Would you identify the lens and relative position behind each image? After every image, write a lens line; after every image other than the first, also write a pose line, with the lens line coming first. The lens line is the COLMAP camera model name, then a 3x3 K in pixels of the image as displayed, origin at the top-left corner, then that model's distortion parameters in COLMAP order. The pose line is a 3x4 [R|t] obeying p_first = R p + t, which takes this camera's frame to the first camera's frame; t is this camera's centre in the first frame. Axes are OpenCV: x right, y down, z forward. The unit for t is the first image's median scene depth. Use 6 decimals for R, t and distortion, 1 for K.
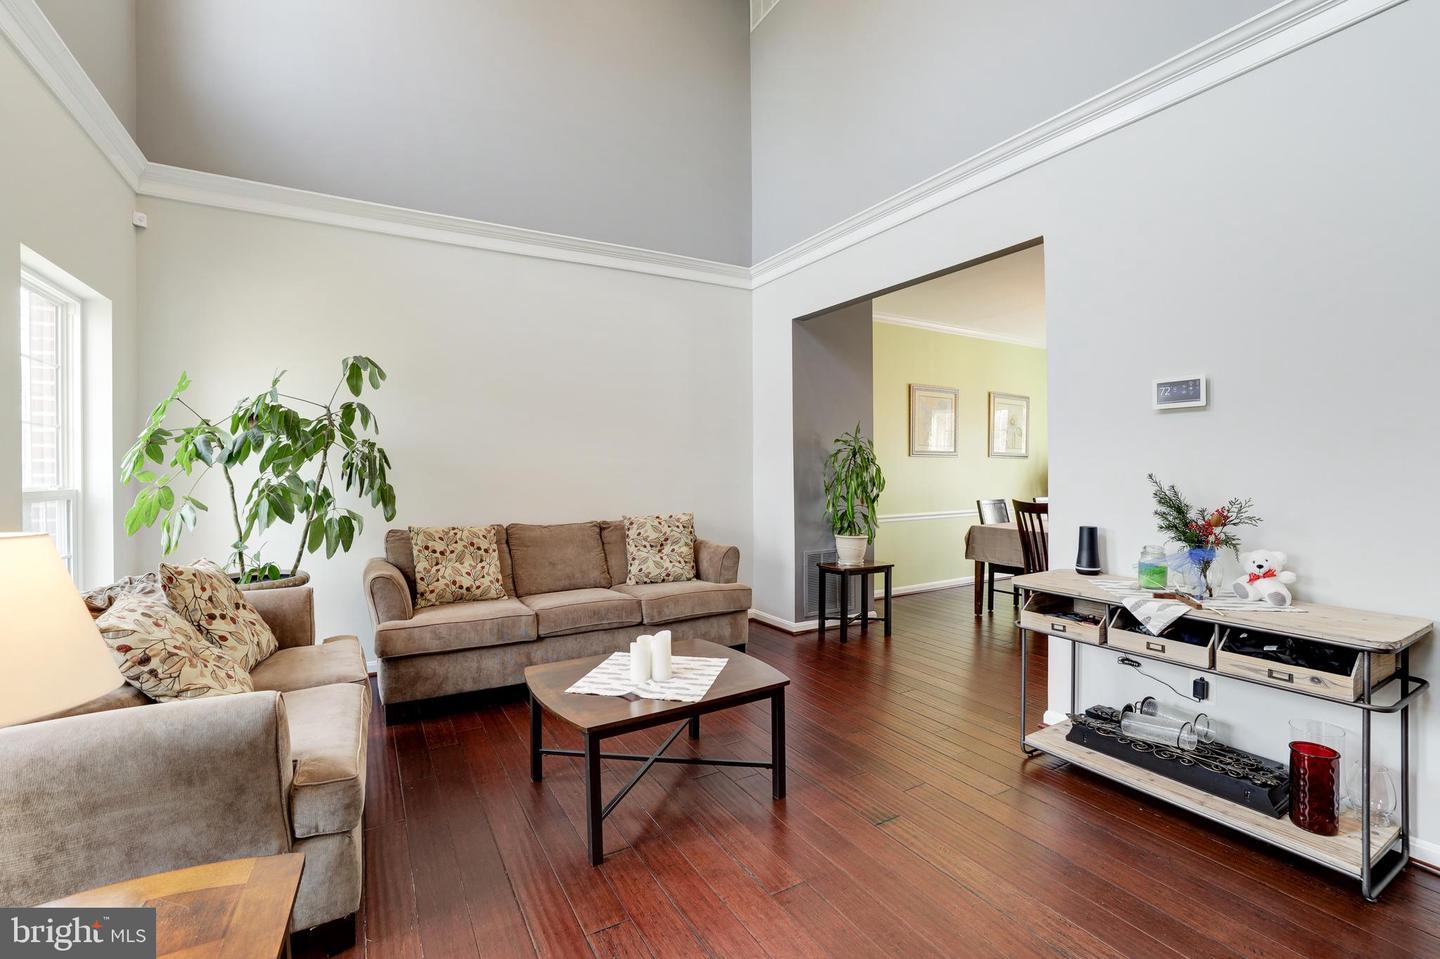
lens RADIAL K [[624.9, 0, 725.2], [0, 624.9, 472.8], [0, 0, 1]] dist [-0.047373, 0.016375]
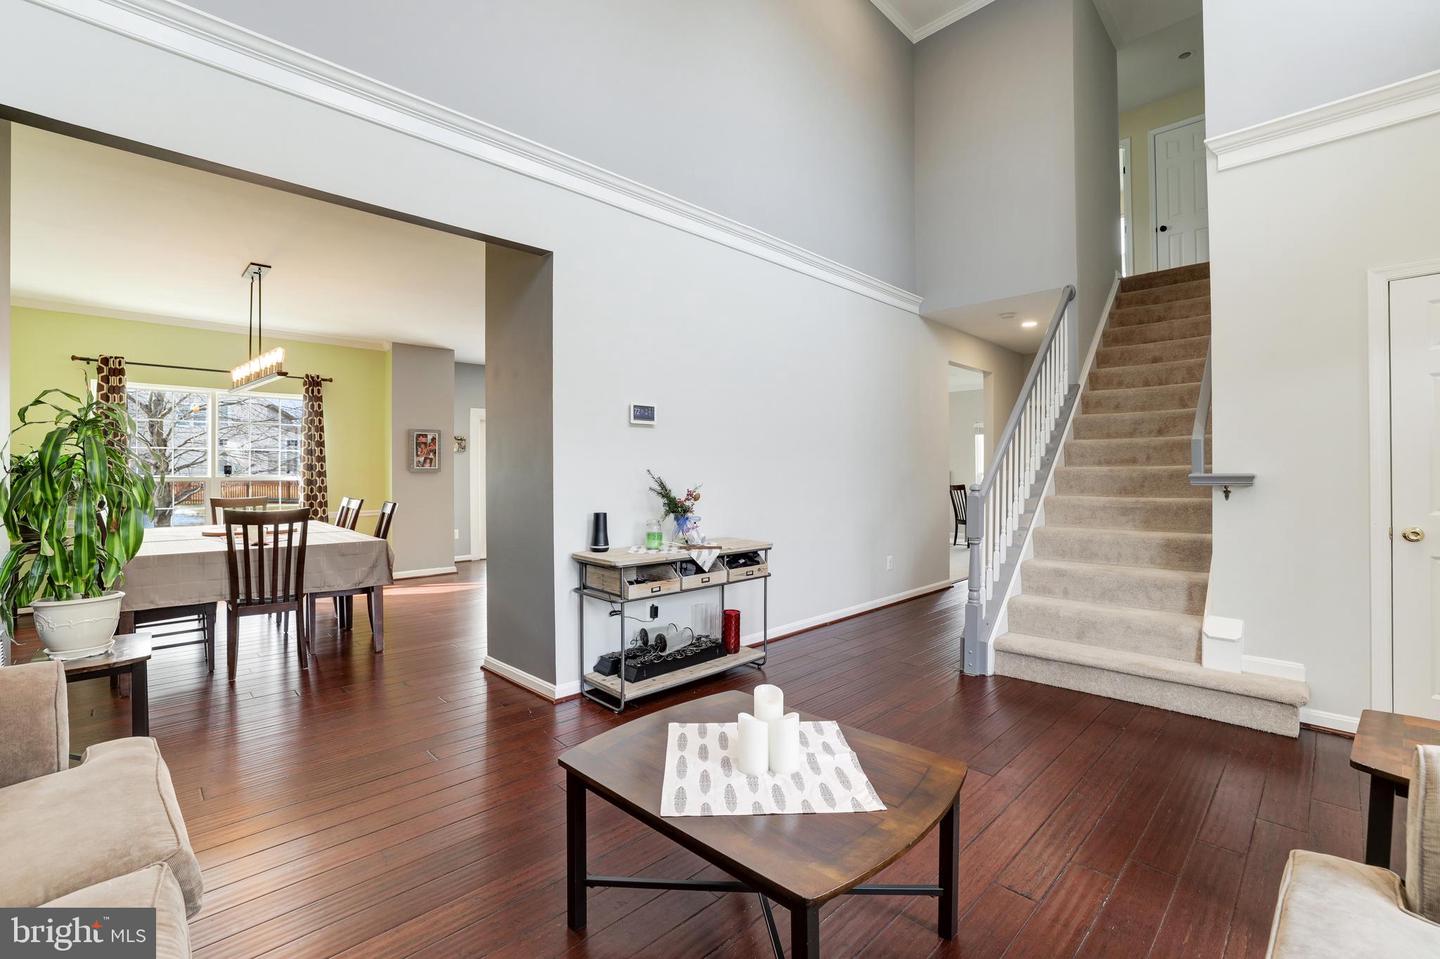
lens RADIAL K [[624.9, 0, 728.2], [0, 624.9, 471.2], [0, 0, 1]] dist [-0.047373, 0.016375]
pose [[-0.252616, 0.001990, 0.967565, -0.756634], [0.005726, 0.999983, -0.000562, 0.007952], [-0.967550, 0.005399, -0.252623, 1.197963]]
